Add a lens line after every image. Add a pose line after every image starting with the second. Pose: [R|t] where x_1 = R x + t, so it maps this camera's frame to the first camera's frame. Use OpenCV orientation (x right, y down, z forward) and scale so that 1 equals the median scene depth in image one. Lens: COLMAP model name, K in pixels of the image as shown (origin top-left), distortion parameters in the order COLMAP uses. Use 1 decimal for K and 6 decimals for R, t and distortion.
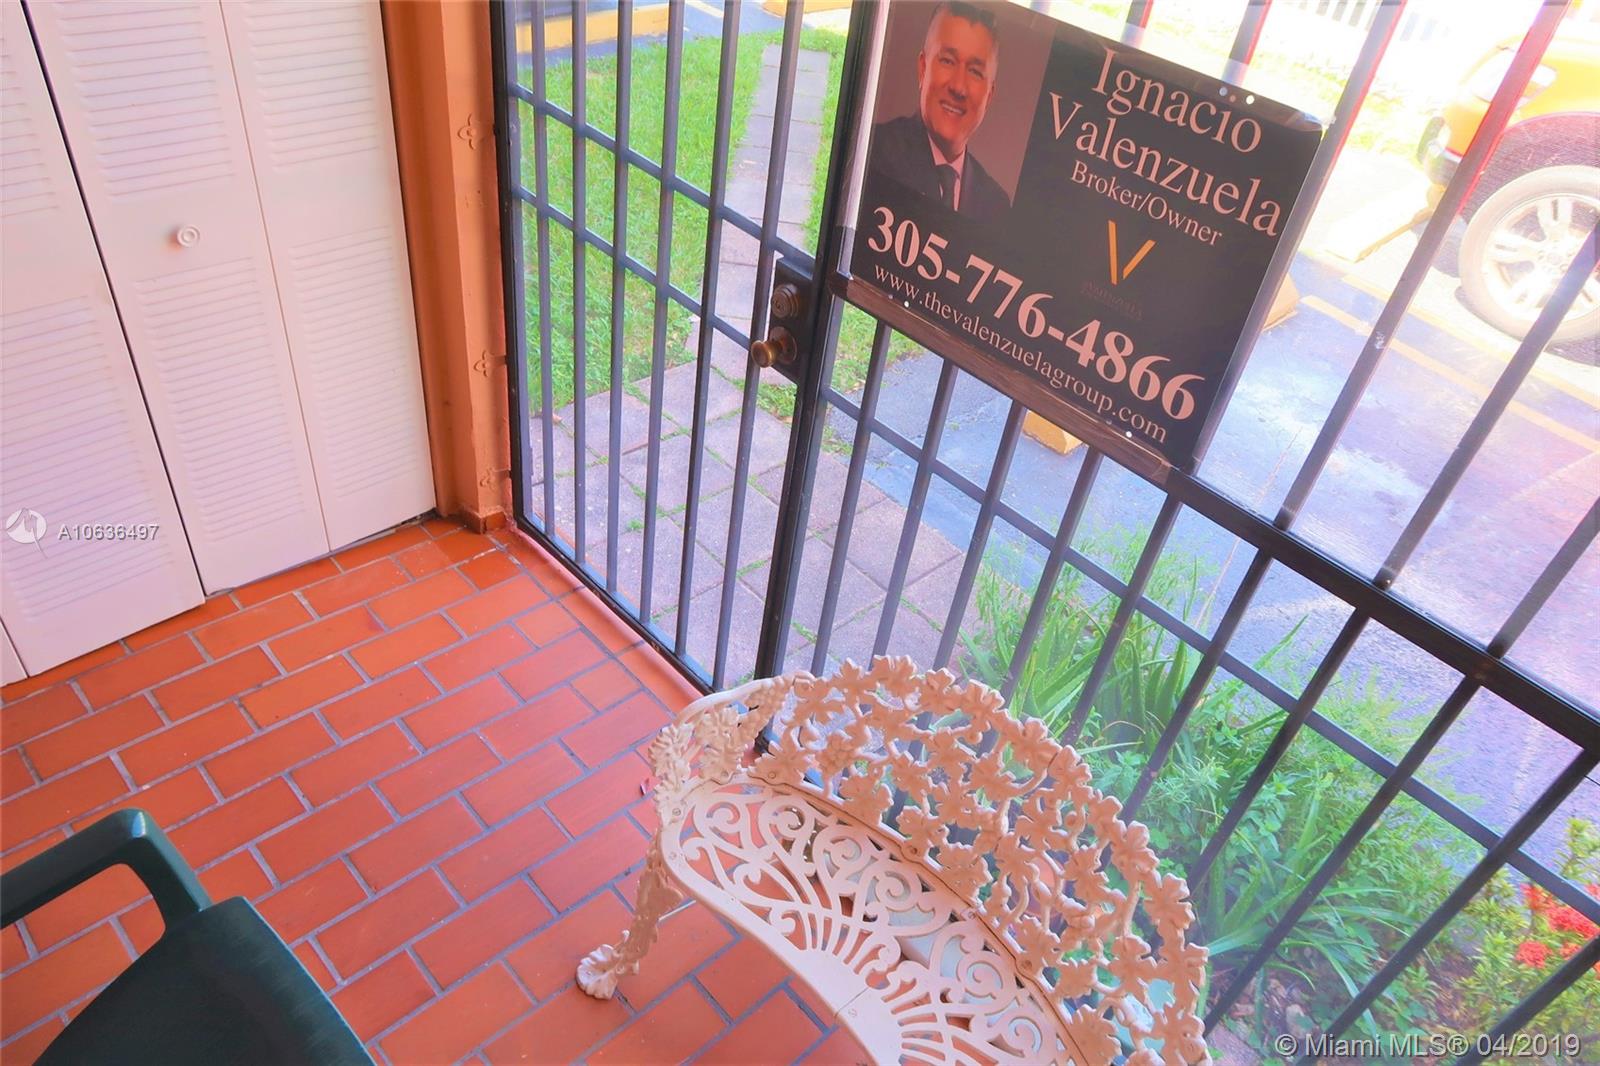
lens RADIAL K [[1089.1, 0, 806.2], [0, 1089.1, 531.8], [0, 0, 1]] dist [-0.027635, 0.007829]
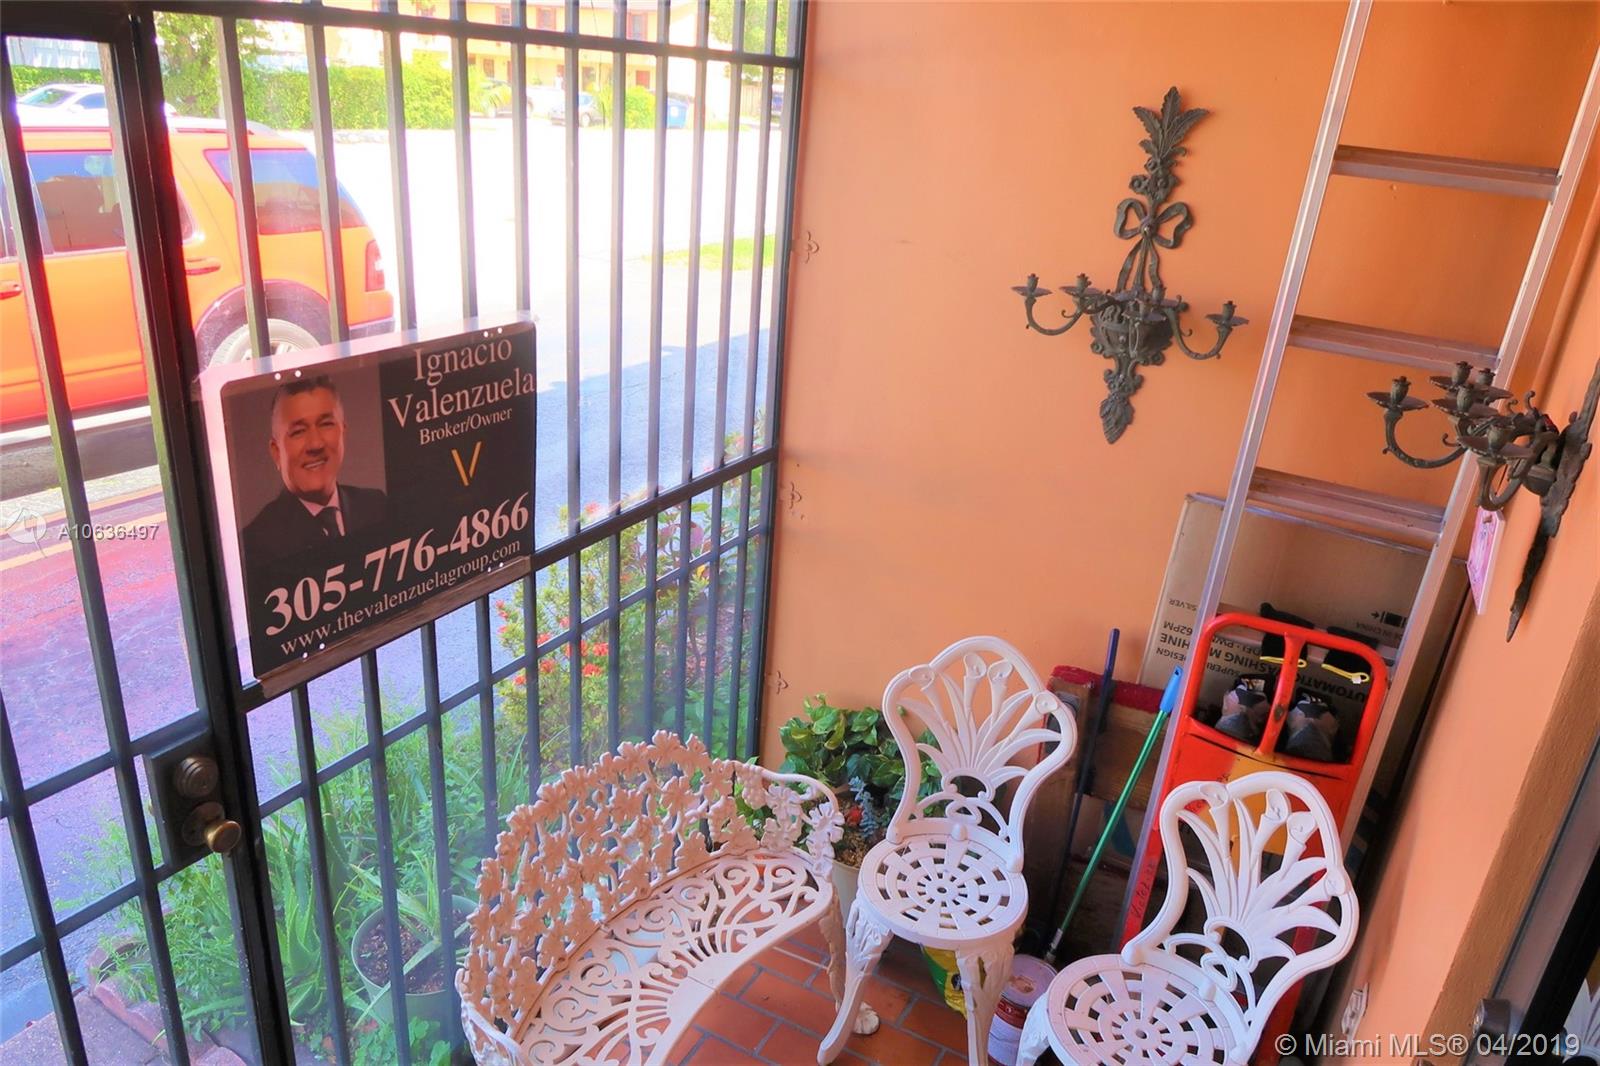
lens RADIAL K [[1089.1, 0, 801.8], [0, 1089.1, 535.9], [0, 0, 1]] dist [-0.027635, 0.007829]
pose [[-0.276465, -0.503138, 0.818791, -0.945786], [0.527784, 0.632524, 0.566885, -0.708589], [-0.803126, 0.588869, 0.090677, 0.543135]]
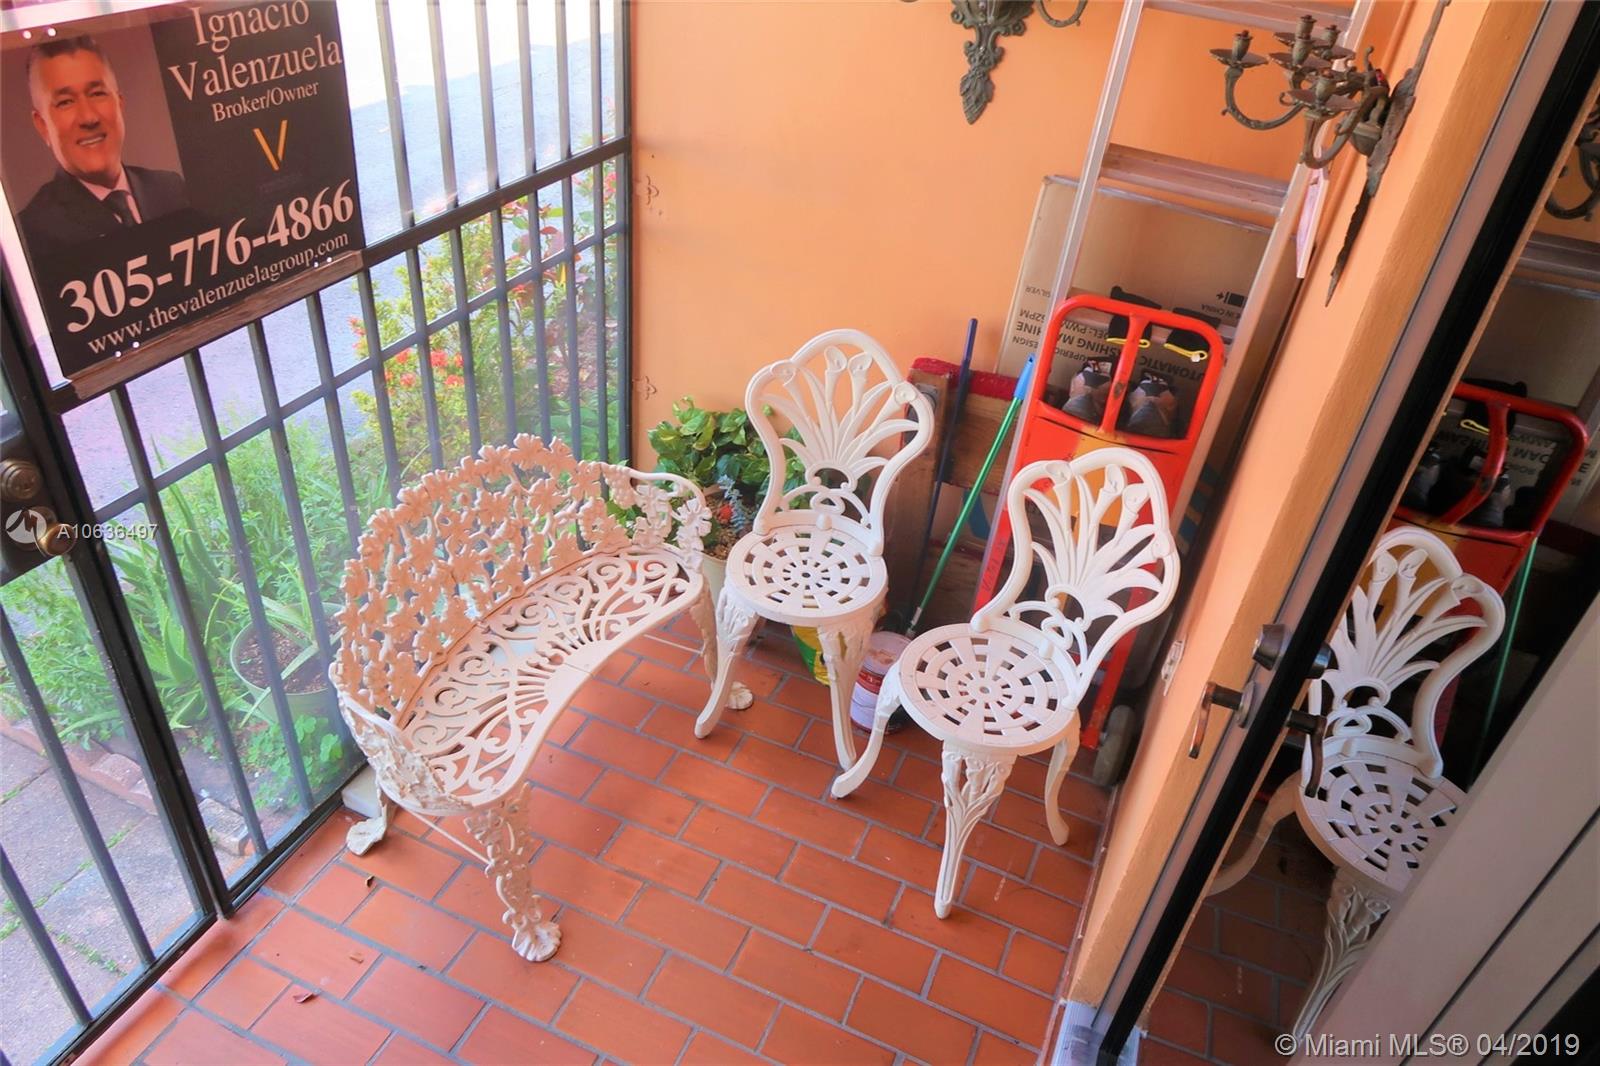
lens RADIAL K [[1089.1, 0, 799.4], [0, 1089.1, 530.7], [0, 0, 1]] dist [-0.027635, 0.007829]
pose [[-0.360330, -0.672359, 0.646602, -0.997849], [0.486433, 0.456027, 0.745266, -0.650649], [-0.795955, 0.583071, 0.162738, 0.522647]]
